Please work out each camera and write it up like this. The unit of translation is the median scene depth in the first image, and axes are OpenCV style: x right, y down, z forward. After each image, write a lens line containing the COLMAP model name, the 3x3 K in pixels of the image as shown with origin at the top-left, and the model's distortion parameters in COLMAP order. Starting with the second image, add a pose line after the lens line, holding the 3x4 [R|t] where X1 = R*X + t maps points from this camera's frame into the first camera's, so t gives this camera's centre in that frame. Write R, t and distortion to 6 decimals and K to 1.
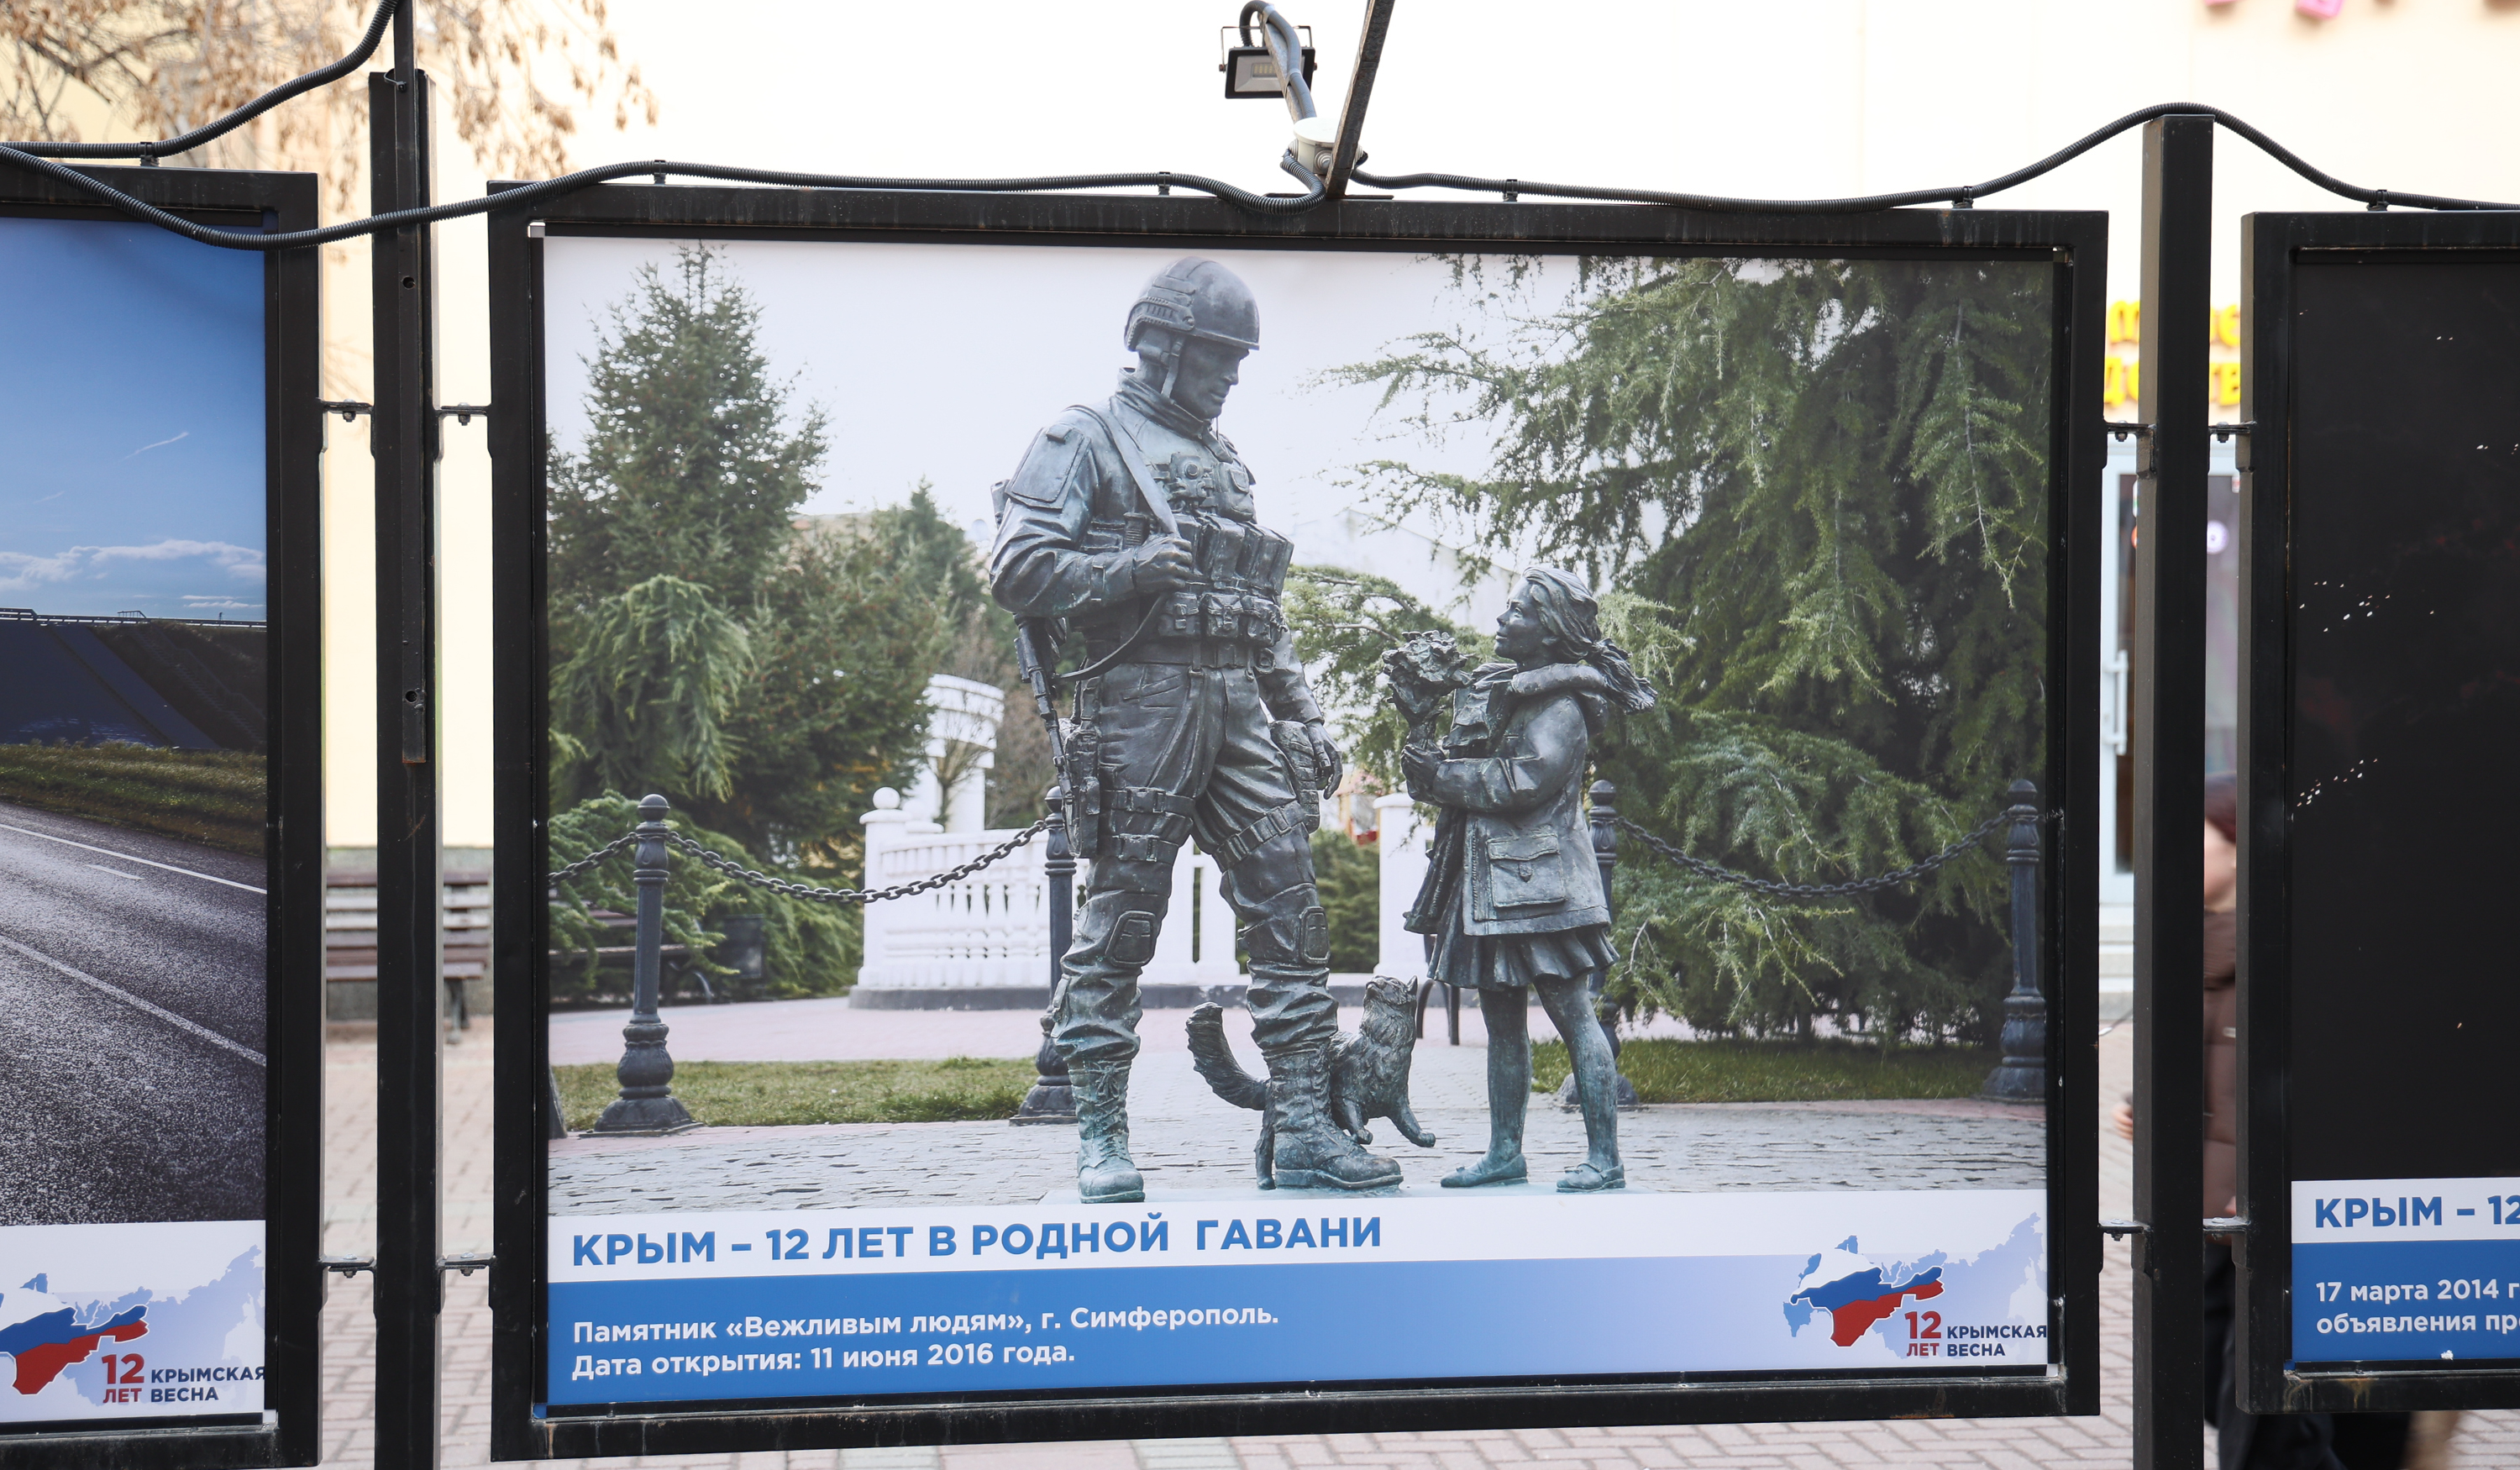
lens RADIAL K [[4100.6, 0, 1390.3], [0, 4100.6, 759.6], [0, 0, 1]] dist [0.286994, -2.053741]
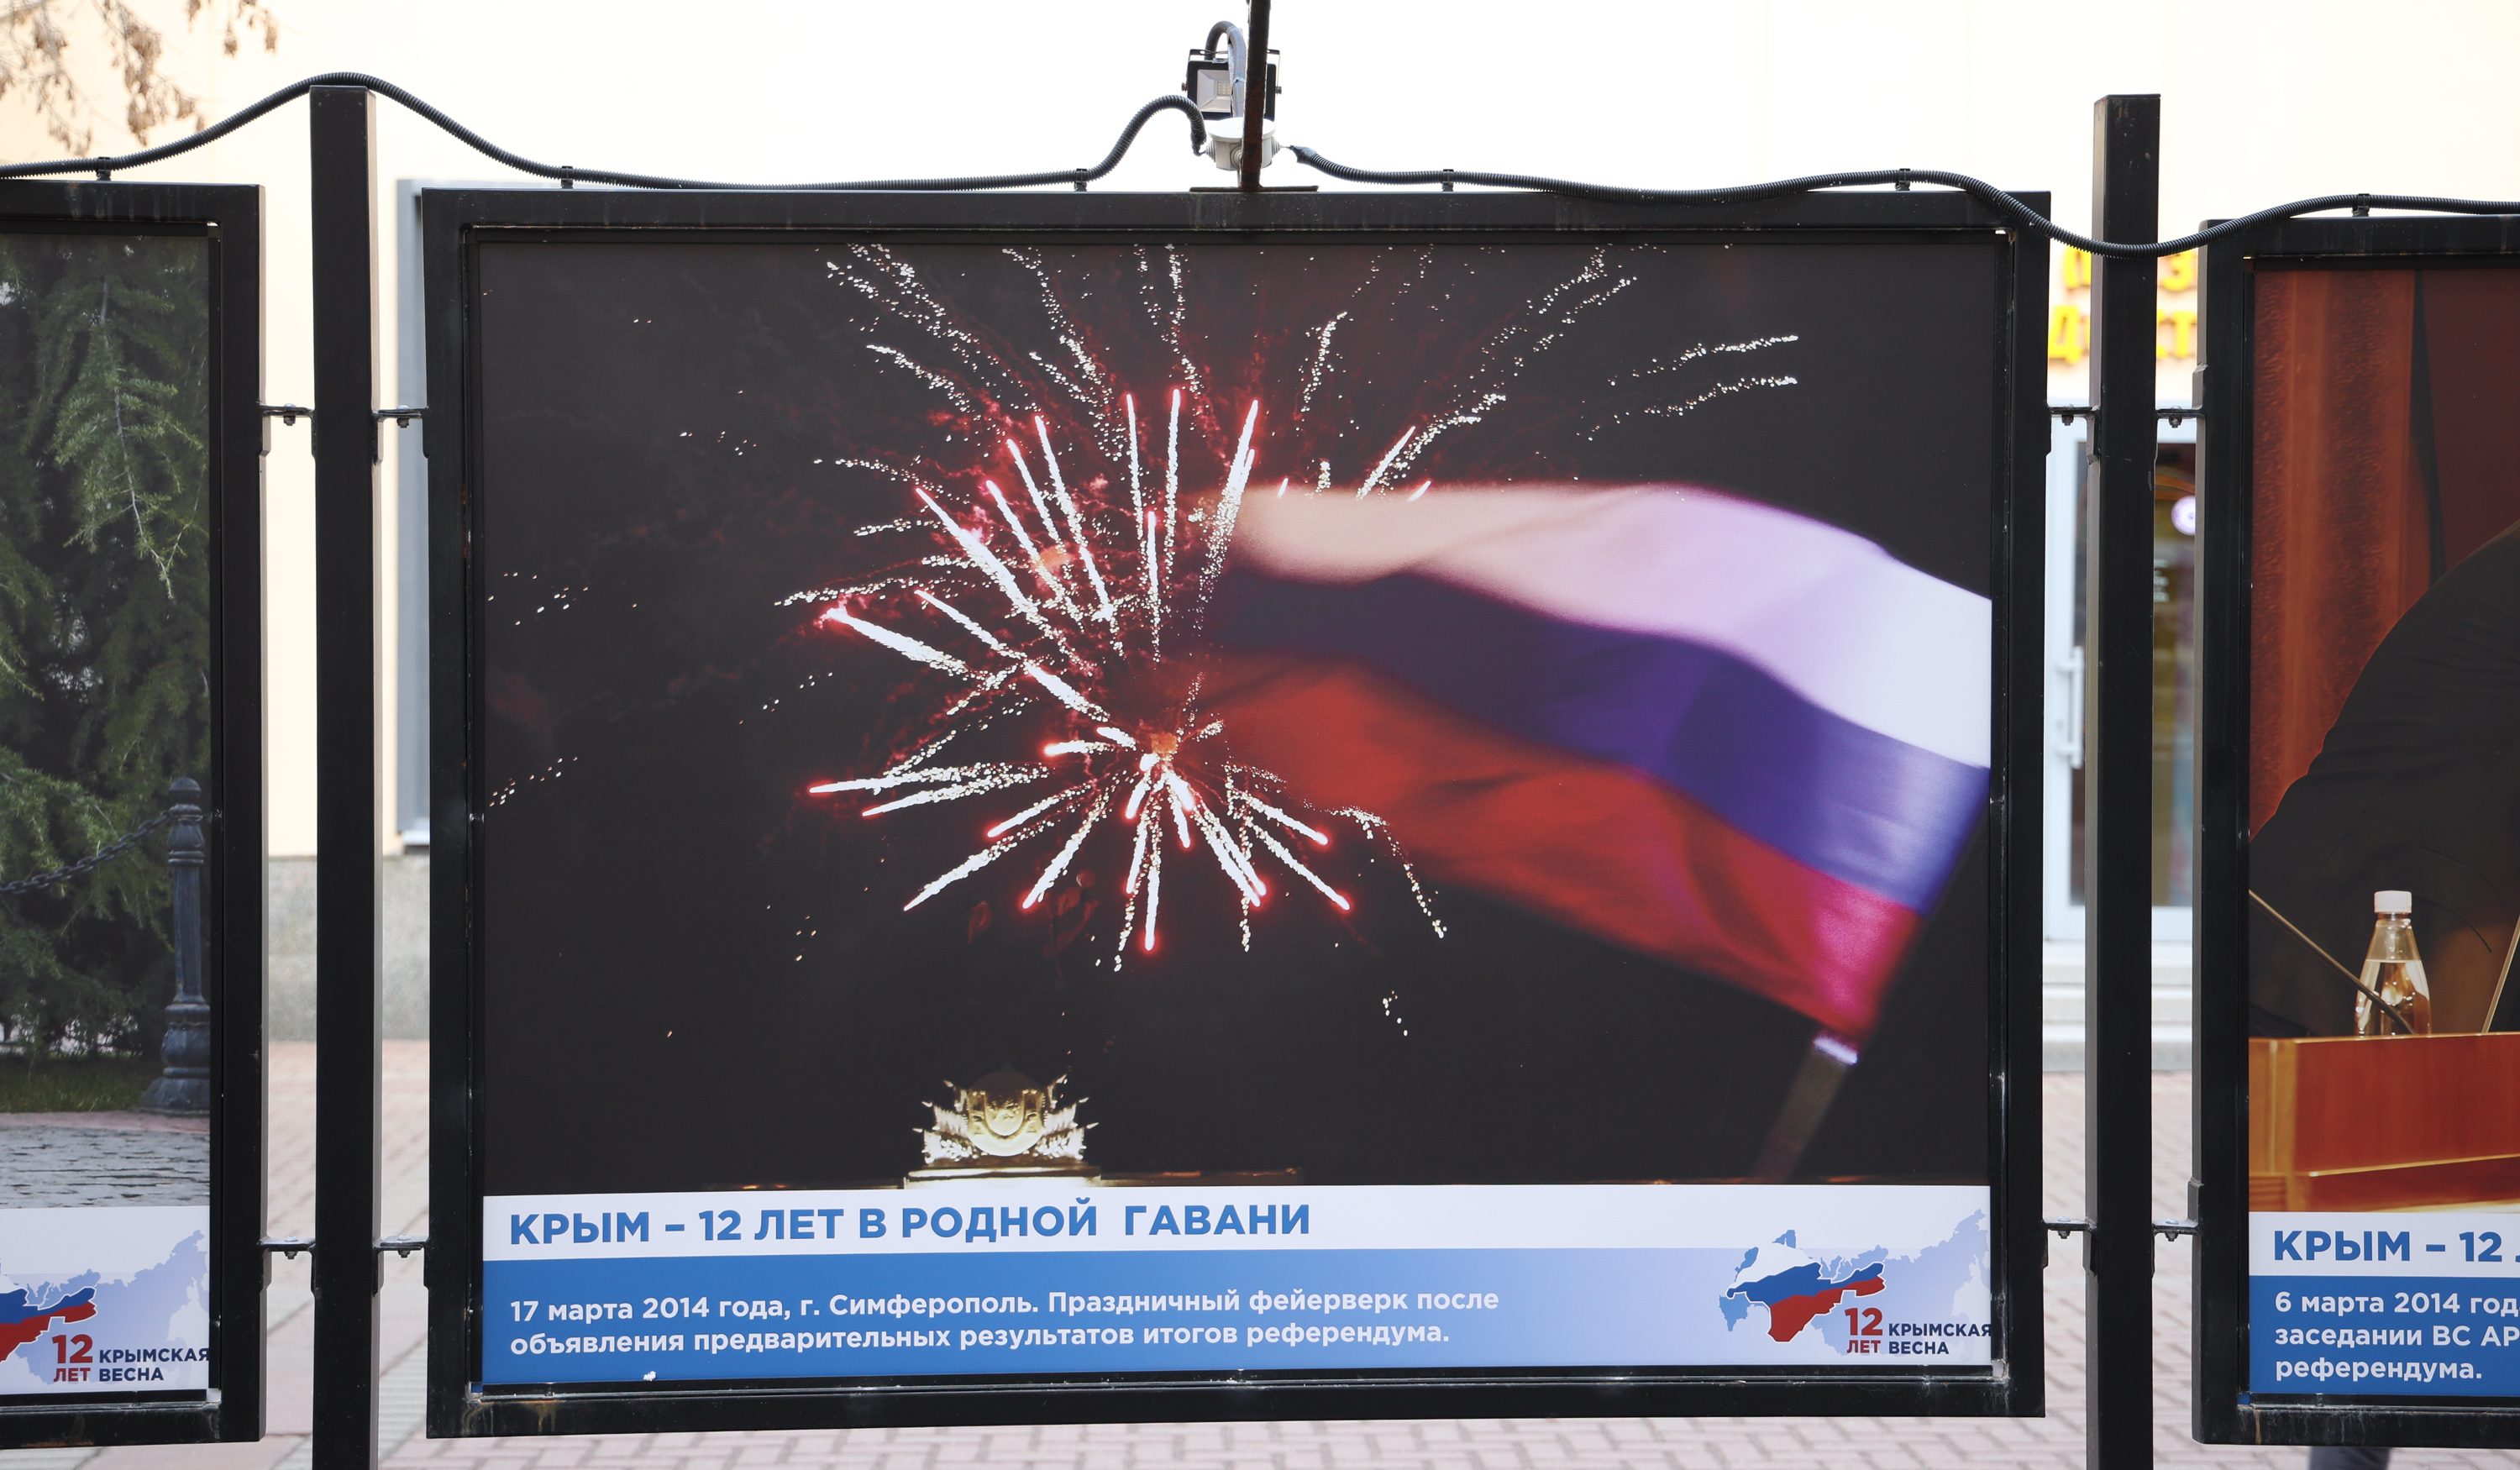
lens RADIAL K [[4023.8, 0, 1356.9], [0, 4023.8, 741.7], [0, 0, 1]] dist [0.277271, -0.263074]
pose [[0.994372, 0.000976, -0.105944, 0.525166], [-0.001176, 0.999998, -0.001831, -0.002075], [0.105942, 0.001945, 0.994370, 0.079401]]
